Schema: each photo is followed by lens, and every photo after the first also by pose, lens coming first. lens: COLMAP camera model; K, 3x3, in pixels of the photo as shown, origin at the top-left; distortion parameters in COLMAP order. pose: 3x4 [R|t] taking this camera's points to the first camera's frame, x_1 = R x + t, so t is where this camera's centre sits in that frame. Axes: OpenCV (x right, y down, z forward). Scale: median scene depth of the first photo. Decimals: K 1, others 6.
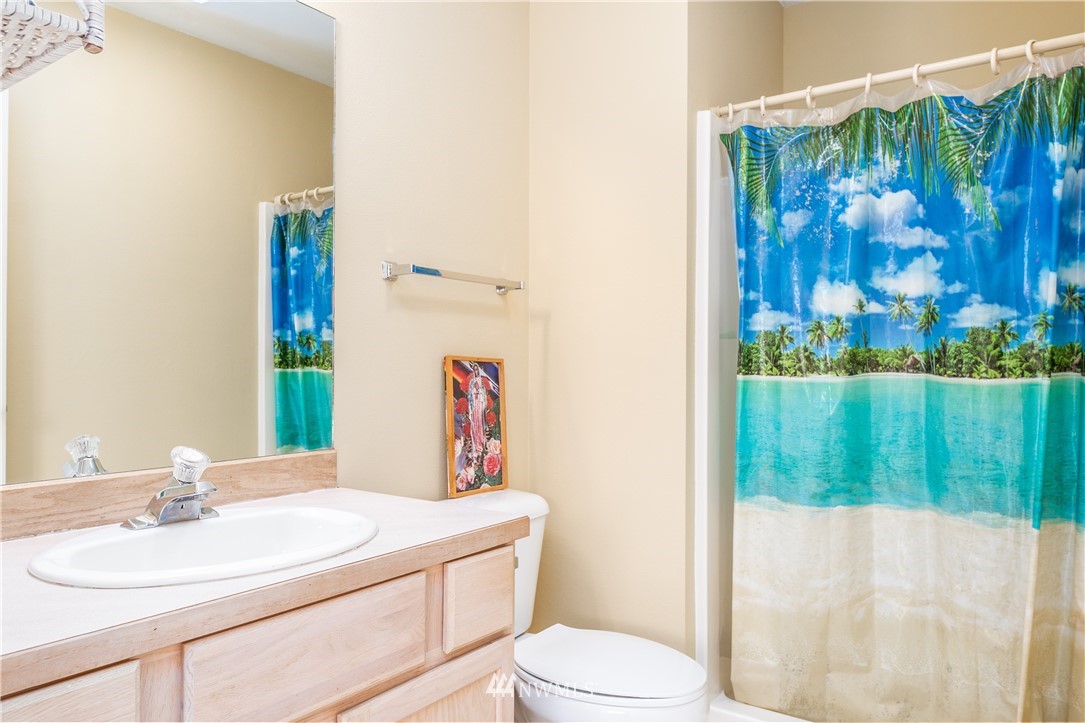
lens RADIAL K [[751.3, 0, 539.9], [0, 751.3, 359.2], [0, 0, 1]] dist [-0.002640, 0.000817]
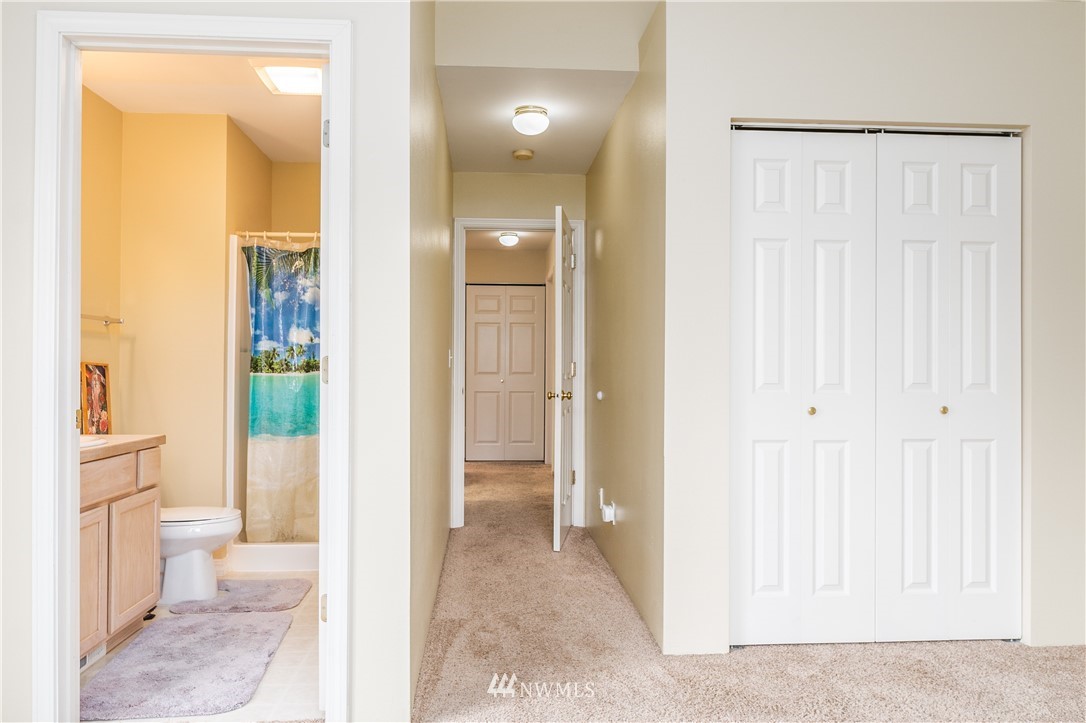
lens RADIAL K [[752.0, 0, 540.4], [0, 752.0, 359.2], [0, 0, 1]] dist [-0.002640, 0.000817]
pose [[0.776113, 0.007670, 0.630547, -0.388706], [-0.006382, 0.999970, -0.004308, -0.010775], [-0.630562, -0.000680, 0.776139, -1.002083]]
